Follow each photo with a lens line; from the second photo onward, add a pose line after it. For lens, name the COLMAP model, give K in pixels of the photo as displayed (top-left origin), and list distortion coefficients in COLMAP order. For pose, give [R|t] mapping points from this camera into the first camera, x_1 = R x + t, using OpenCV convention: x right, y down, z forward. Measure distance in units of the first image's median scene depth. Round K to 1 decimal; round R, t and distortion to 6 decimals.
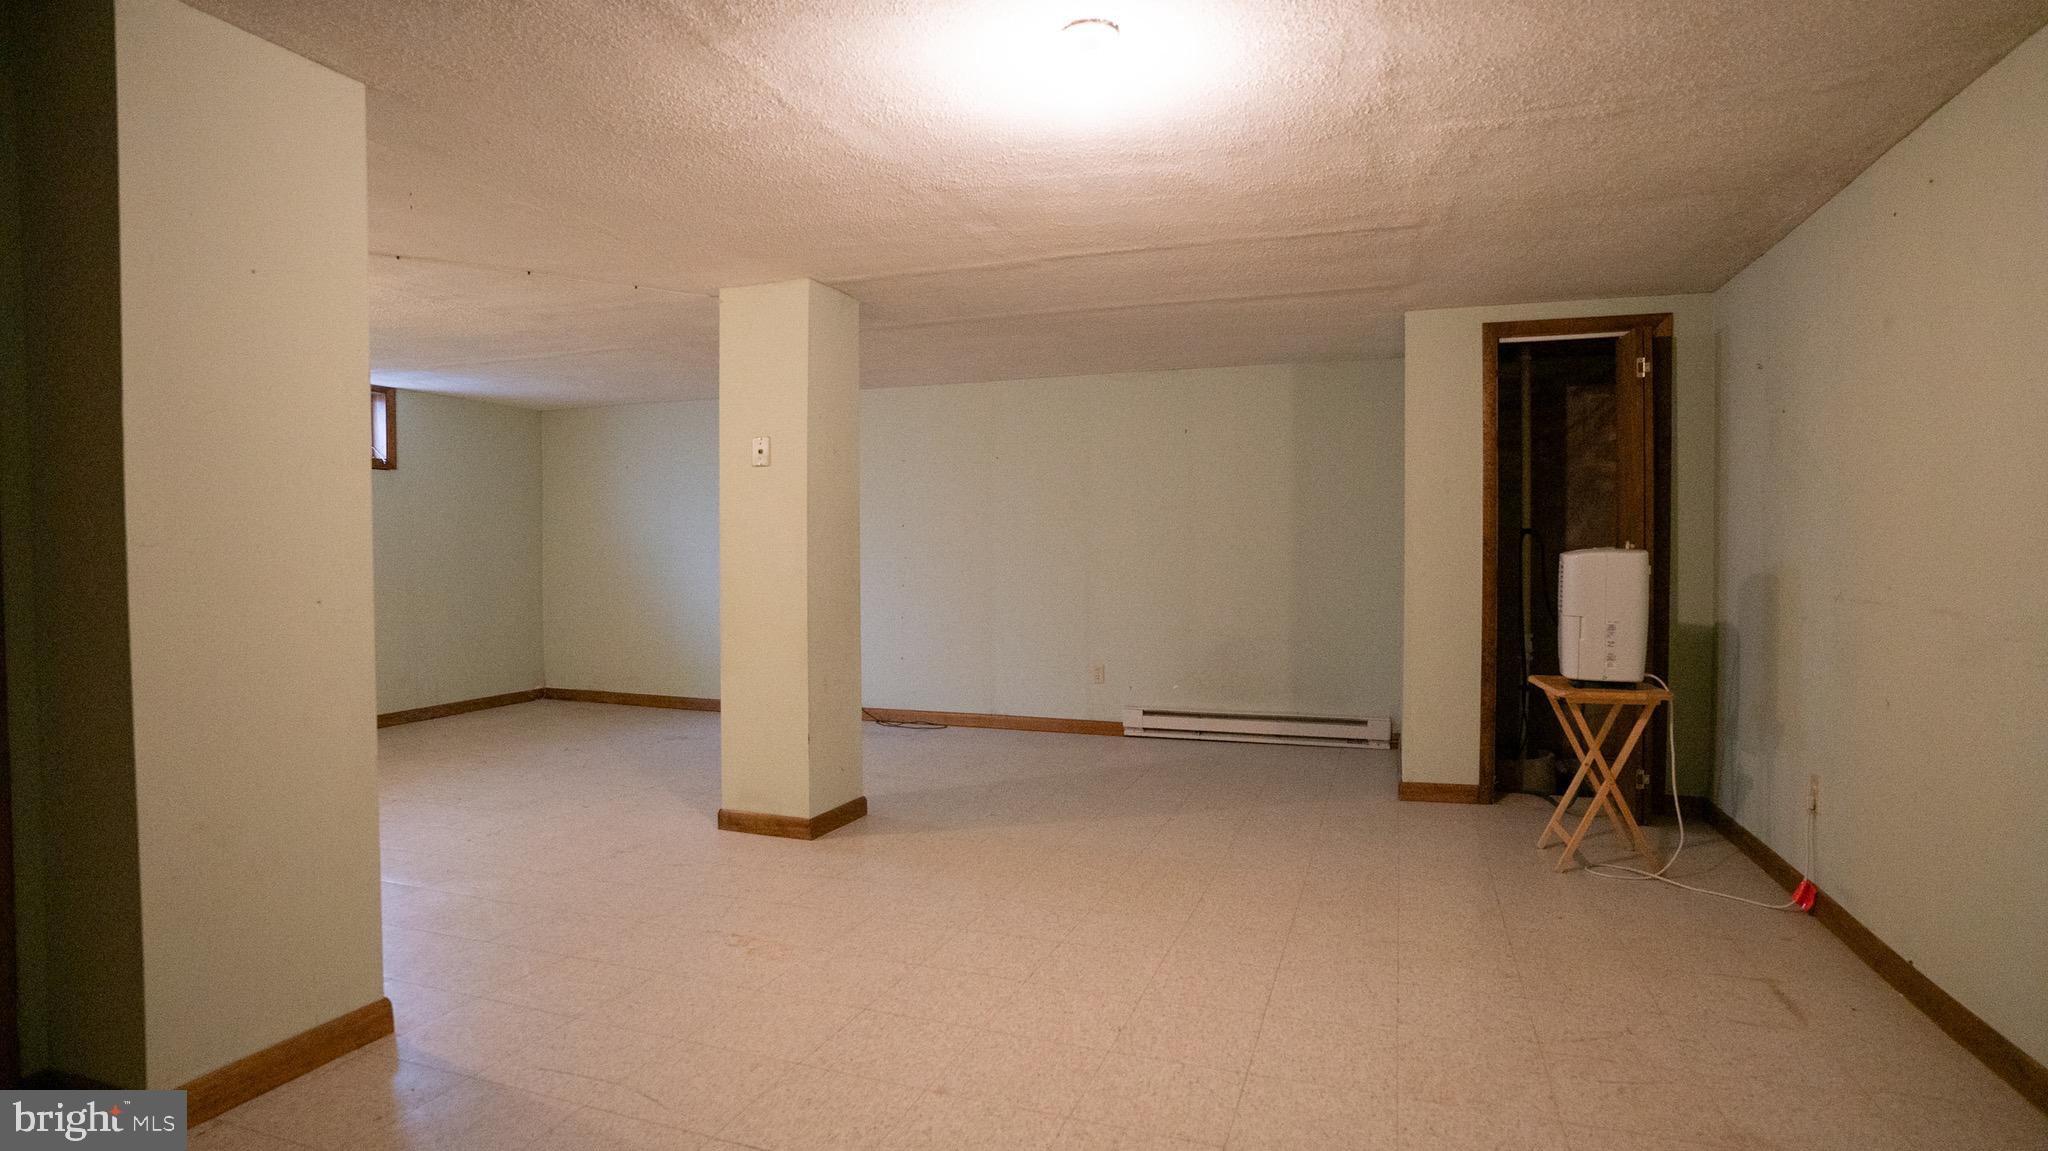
lens RADIAL K [[1051.3, 0, 1024.0], [0, 1051.3, 575.5], [0, 0, 1]] dist [-0.081048, 0.040373]
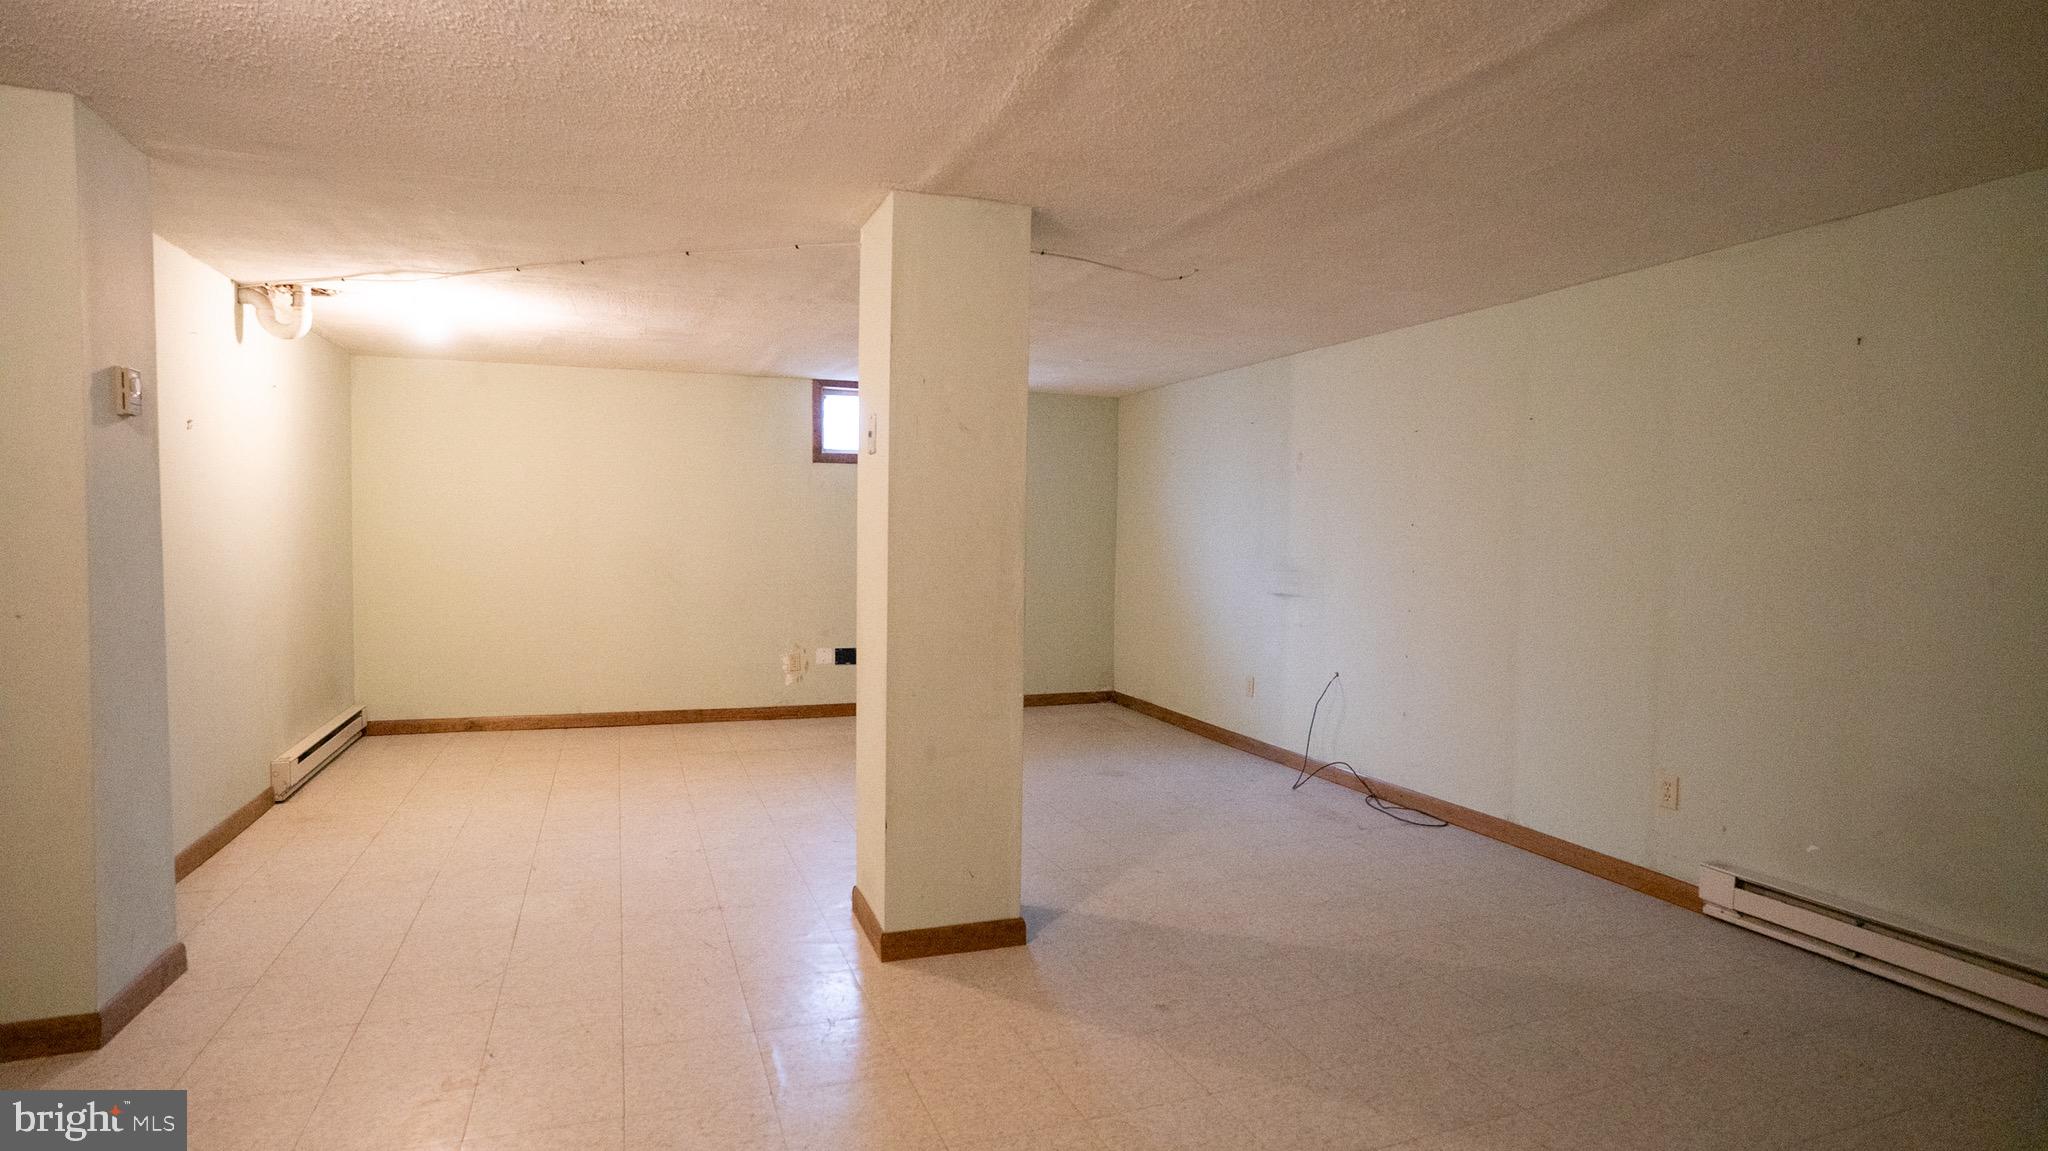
lens RADIAL K [[1051.3, 0, 1024.0], [0, 1051.3, 575.5], [0, 0, 1]] dist [-0.081048, 0.040373]
pose [[0.649169, 0.043210, -0.759416, 0.260993], [-0.032307, 0.999051, 0.029228, -0.027540], [0.759958, 0.005561, 0.649949, 0.386270]]
